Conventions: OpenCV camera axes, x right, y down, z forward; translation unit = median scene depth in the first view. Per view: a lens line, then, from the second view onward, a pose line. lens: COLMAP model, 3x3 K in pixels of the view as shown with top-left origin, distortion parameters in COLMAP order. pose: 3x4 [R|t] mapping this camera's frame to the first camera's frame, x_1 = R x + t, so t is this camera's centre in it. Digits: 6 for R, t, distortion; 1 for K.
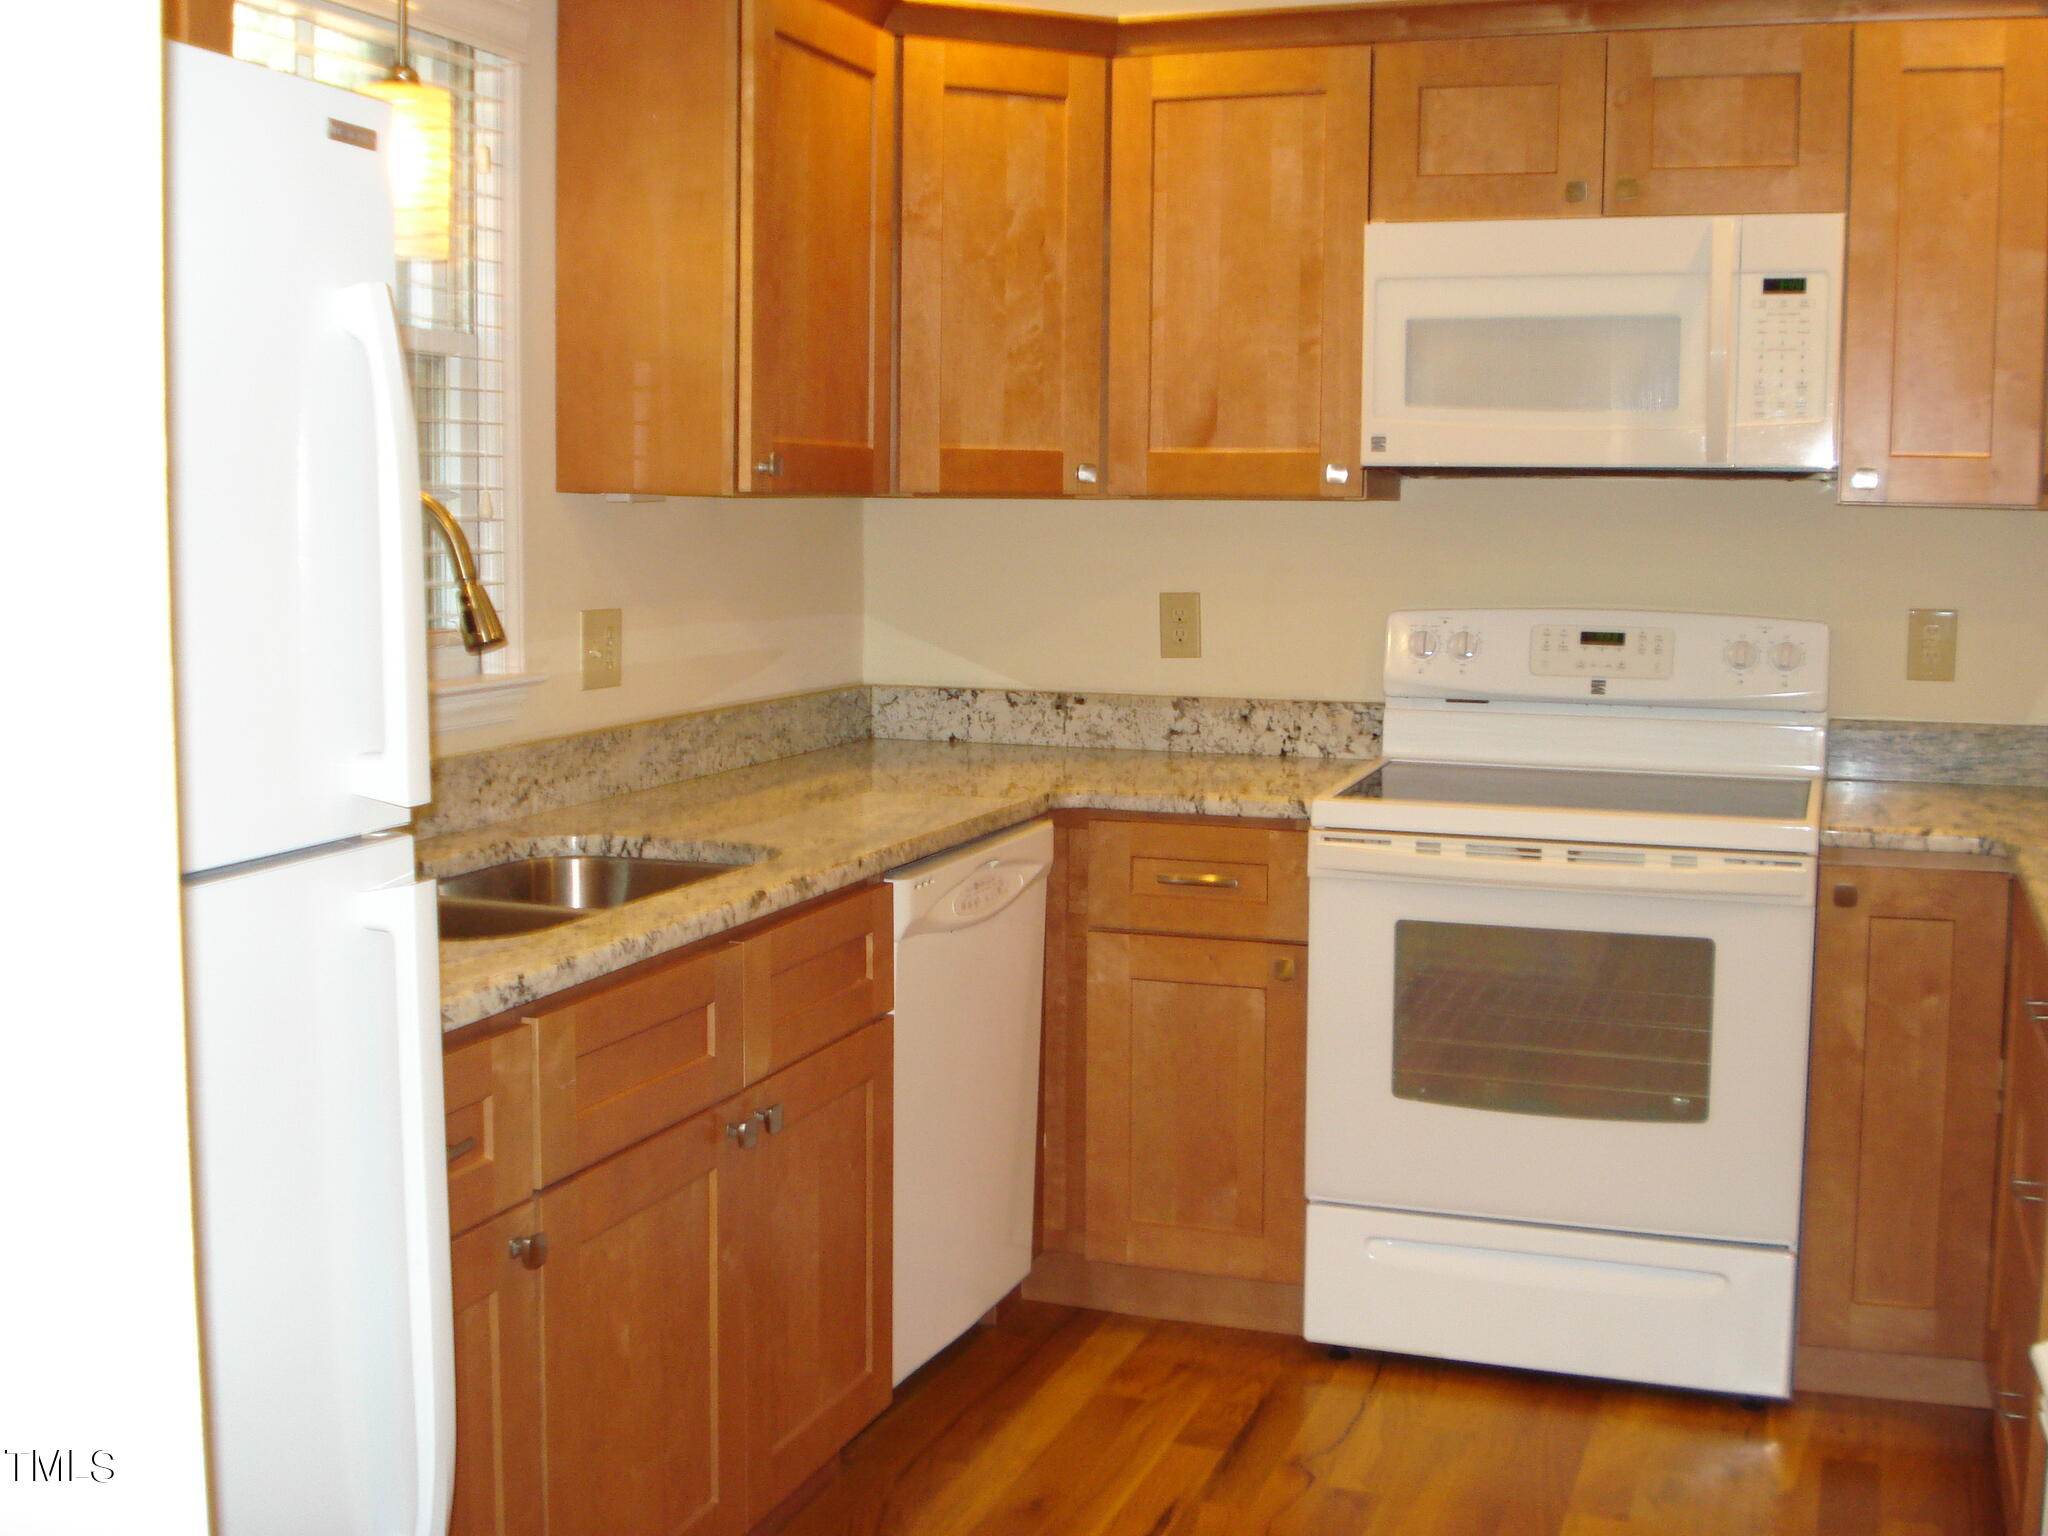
lens RADIAL K [[2317.6, 0, 1024.0], [0, 2317.6, 768.0], [0, 0, 1]] dist [-0.040504, -0.215496]
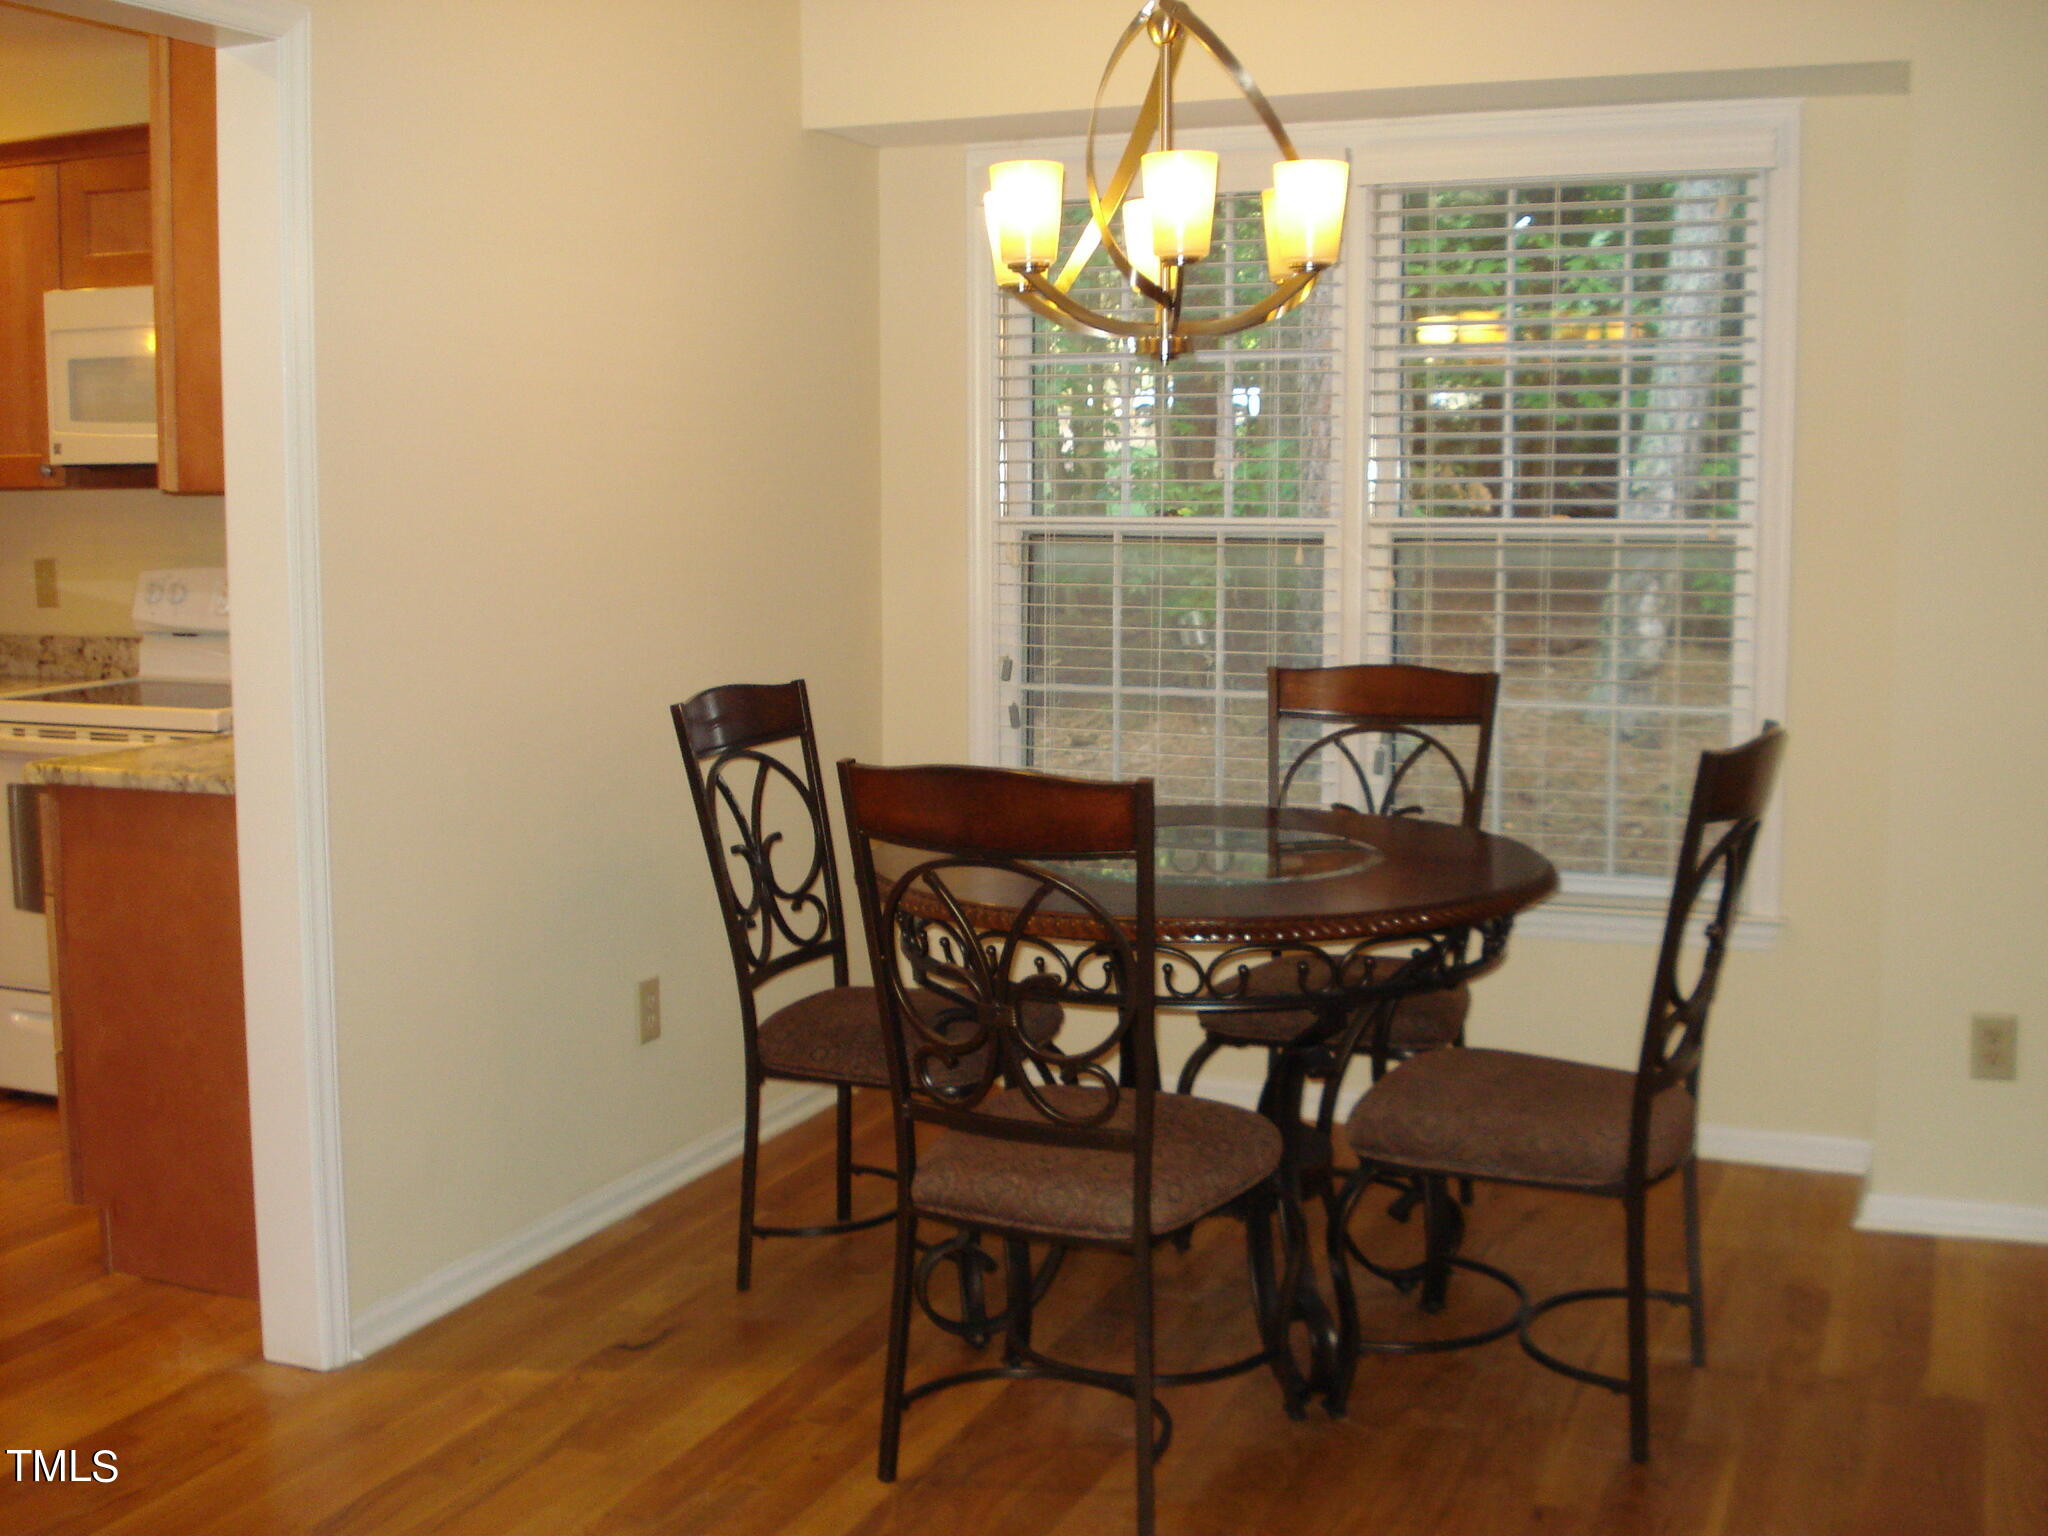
lens RADIAL K [[2317.6, 0, 1024.0], [0, 2317.6, 768.0], [0, 0, 1]] dist [-0.040504, -0.215496]
pose [[0.998704, 0.000591, -0.050887, 0.786580], [-0.000501, 0.999998, 0.001796, 0.048319], [0.050888, -0.001769, 0.998703, -0.335333]]
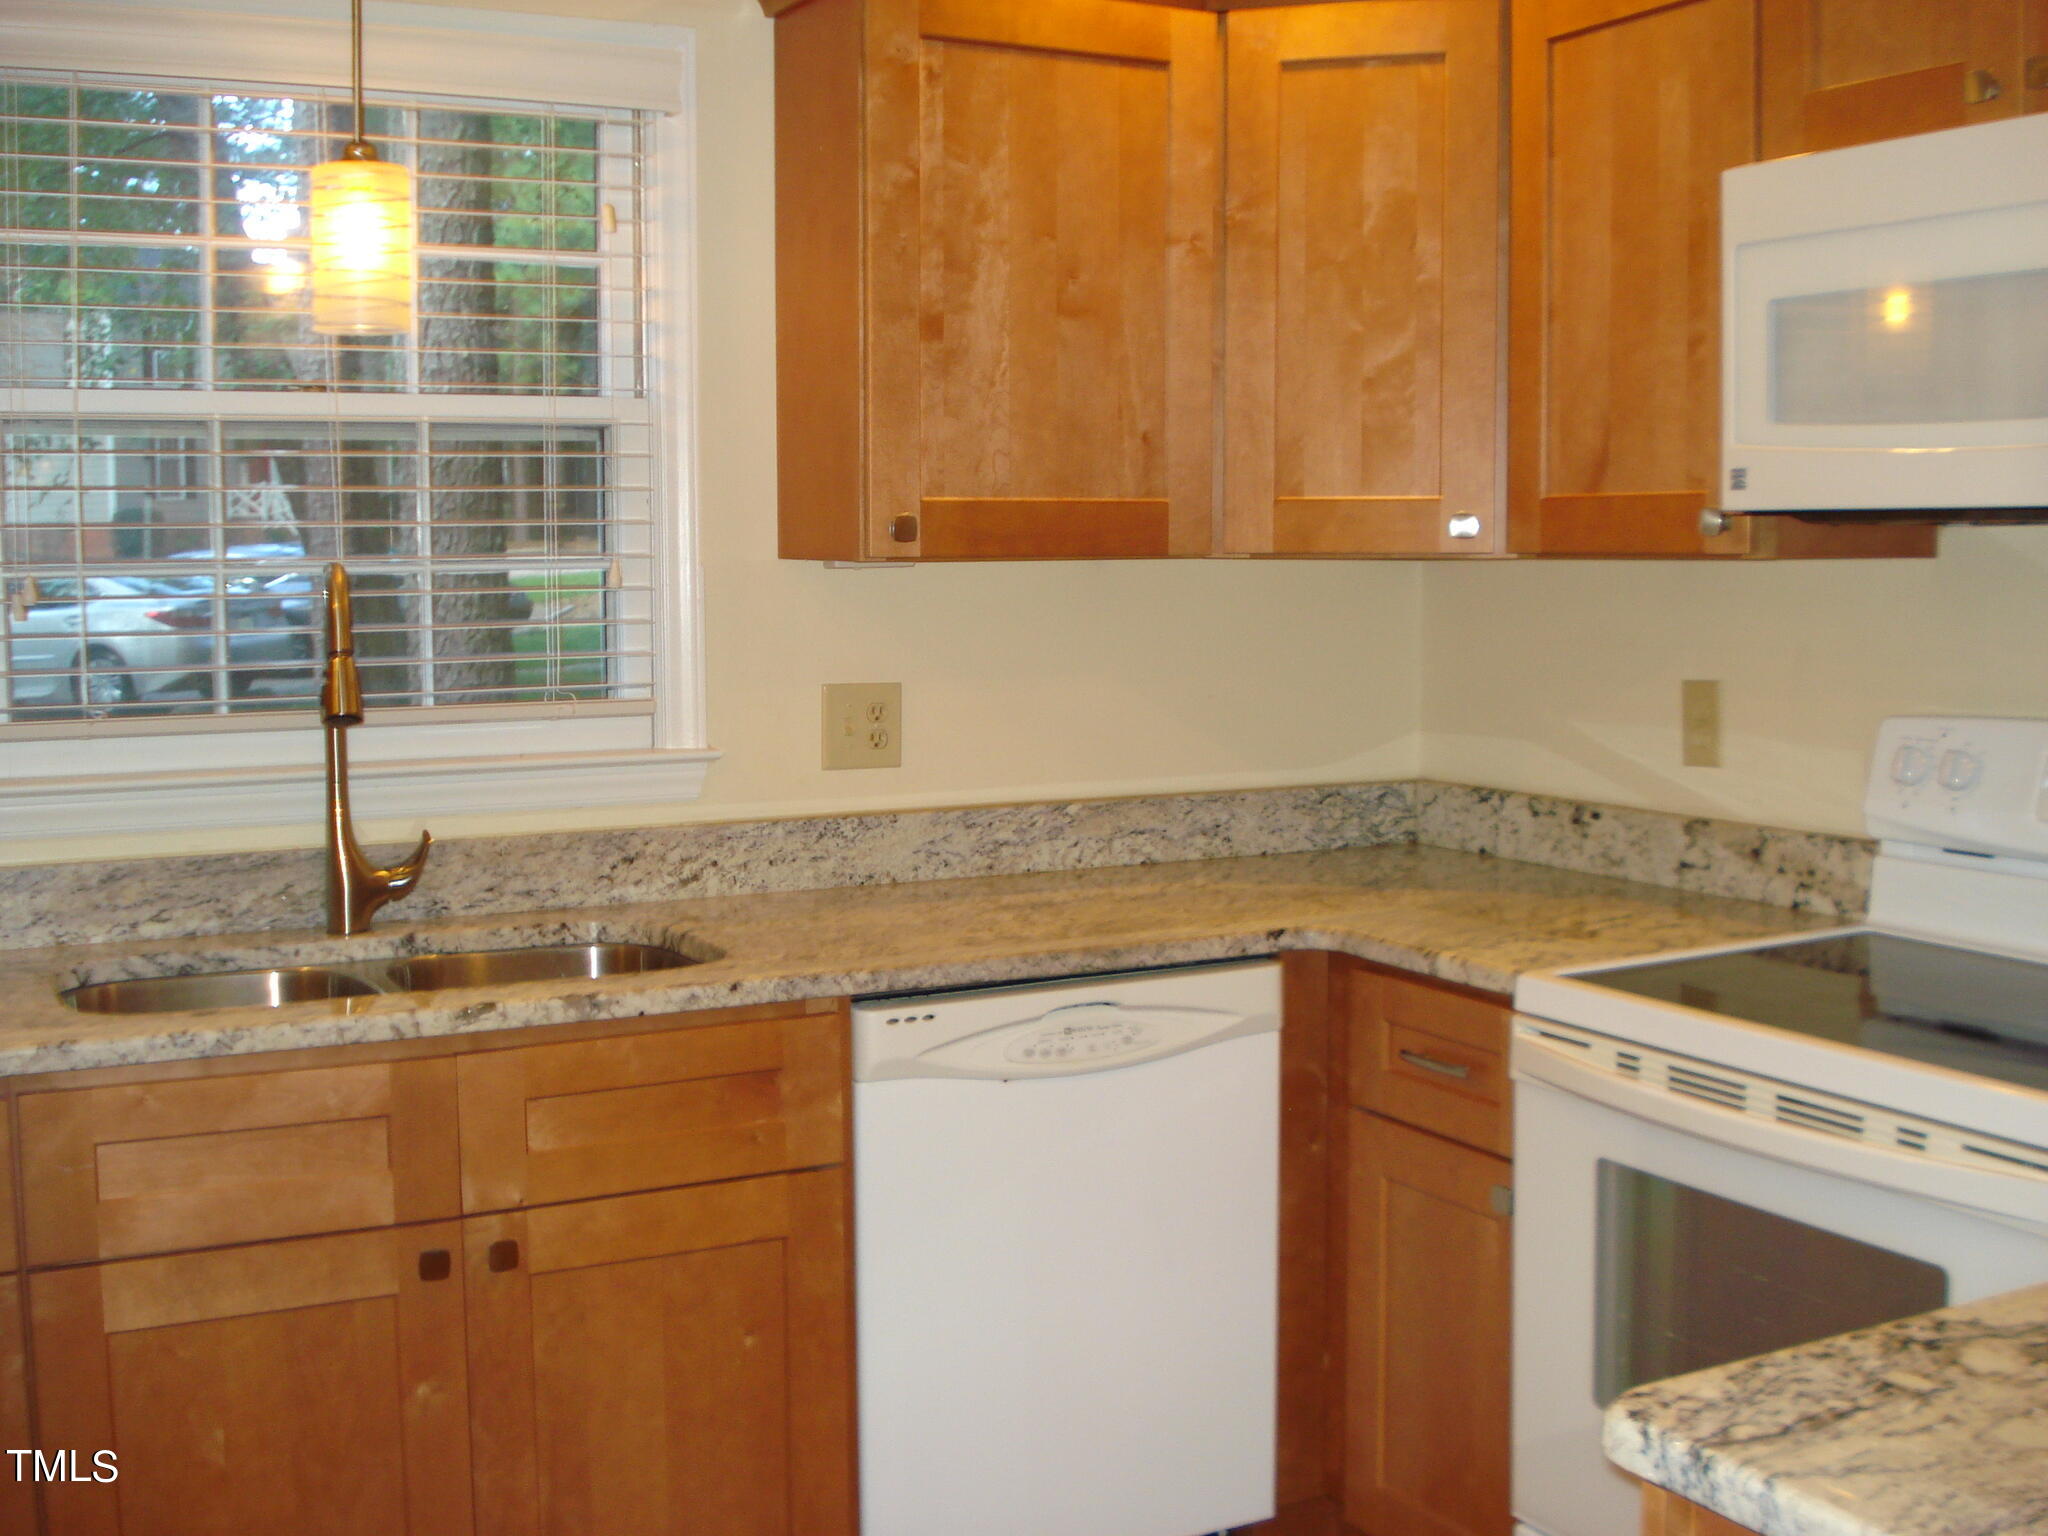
lens RADIAL K [[2317.6, 0, 1024.0], [0, 2317.6, 768.0], [0, 0, 1]] dist [-0.040504, -0.215496]
pose [[0.738701, 0.052268, -0.672004, 0.456585], [-0.065820, 0.997818, 0.005257, -0.040923], [0.670812, 0.040348, 0.740529, 0.331488]]
